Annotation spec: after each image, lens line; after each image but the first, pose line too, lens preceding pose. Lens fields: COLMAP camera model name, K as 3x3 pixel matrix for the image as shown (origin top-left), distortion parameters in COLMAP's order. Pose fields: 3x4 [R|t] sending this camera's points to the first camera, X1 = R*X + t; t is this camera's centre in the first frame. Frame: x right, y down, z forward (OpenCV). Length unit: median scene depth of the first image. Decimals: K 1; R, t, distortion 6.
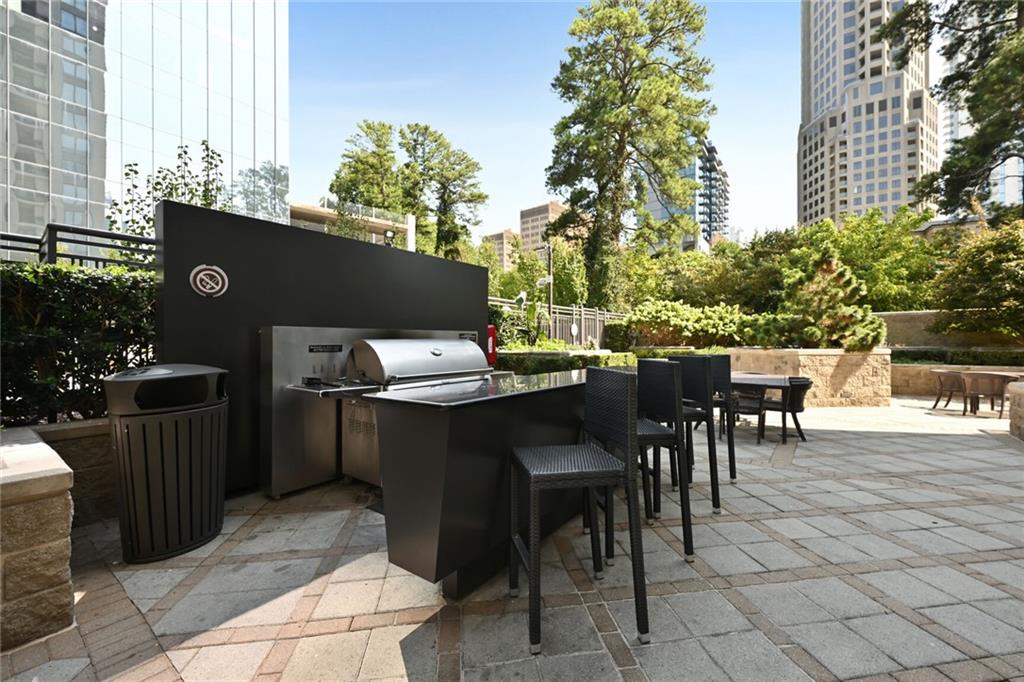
lens RADIAL K [[424.6, 0, 512.2], [0, 424.6, 343.4], [0, 0, 1]] dist [0.002812, 0.000478]
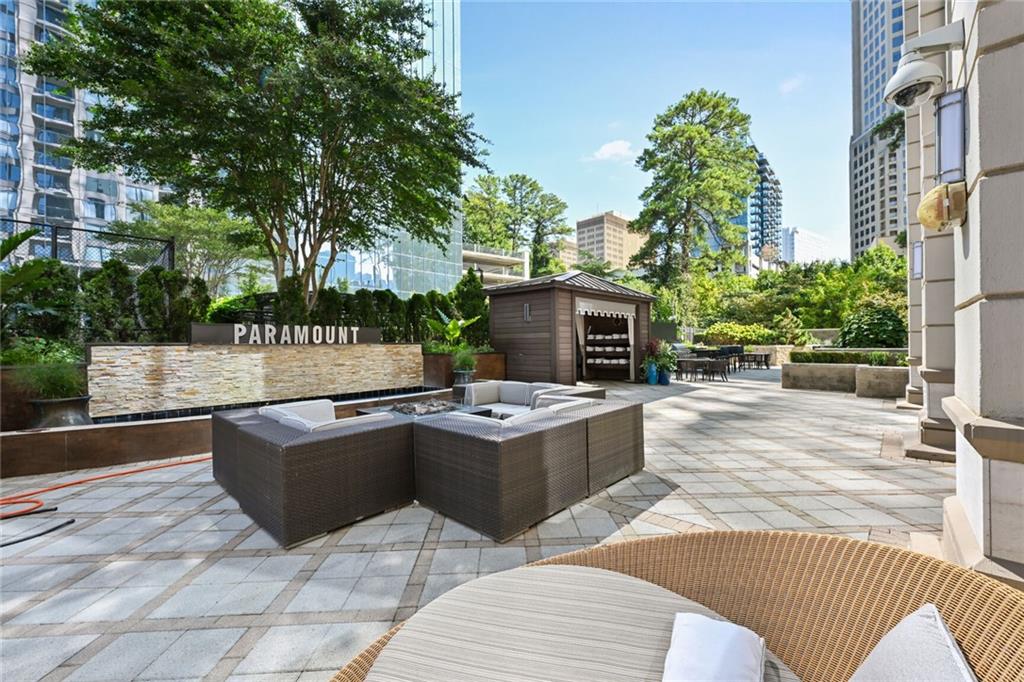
lens RADIAL K [[424.6, 0, 511.5], [0, 424.6, 345.4], [0, 0, 1]] dist [0.002812, 0.000478]
pose [[0.994601, -0.005666, -0.103616, -0.062569], [0.005659, 0.999984, -0.000361, 0.000333], [0.103616, -0.000227, 0.994617, -0.157697]]
